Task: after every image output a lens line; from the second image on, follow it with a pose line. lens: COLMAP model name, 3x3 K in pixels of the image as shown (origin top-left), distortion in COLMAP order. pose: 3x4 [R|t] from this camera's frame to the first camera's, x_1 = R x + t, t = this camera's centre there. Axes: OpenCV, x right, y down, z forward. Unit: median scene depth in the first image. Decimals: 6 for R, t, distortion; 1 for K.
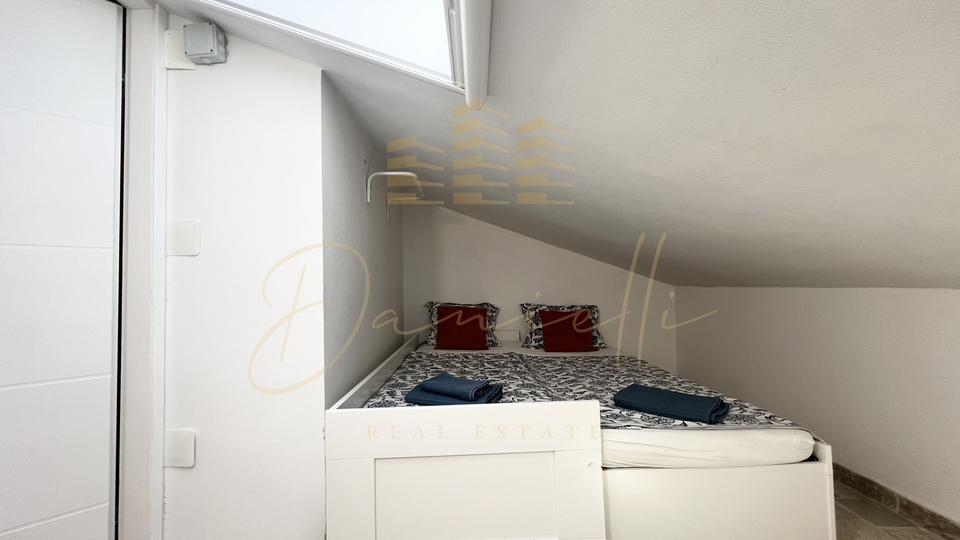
lens RADIAL K [[383.1, 0, 476.6], [0, 383.1, 273.1], [0, 0, 1]] dist [-0.000303, 0.000111]
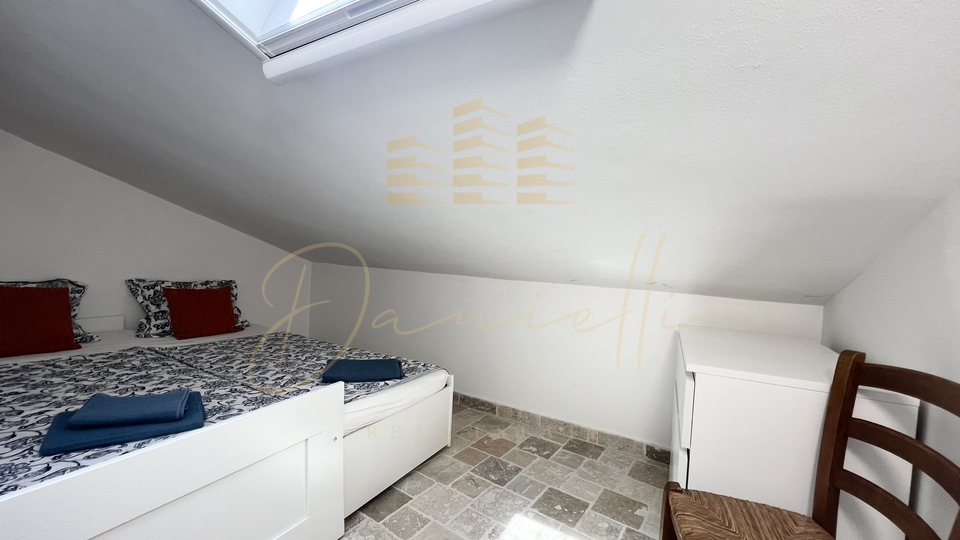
lens RADIAL K [[383.1, 0, 476.6], [0, 383.1, 273.1], [0, 0, 1]] dist [-0.000303, 0.000111]
pose [[0.519750, 0.004415, 0.854307, -0.306039], [-0.089386, 0.994779, 0.049240, -0.053909], [-0.849629, -0.101955, 0.517432, 0.073421]]
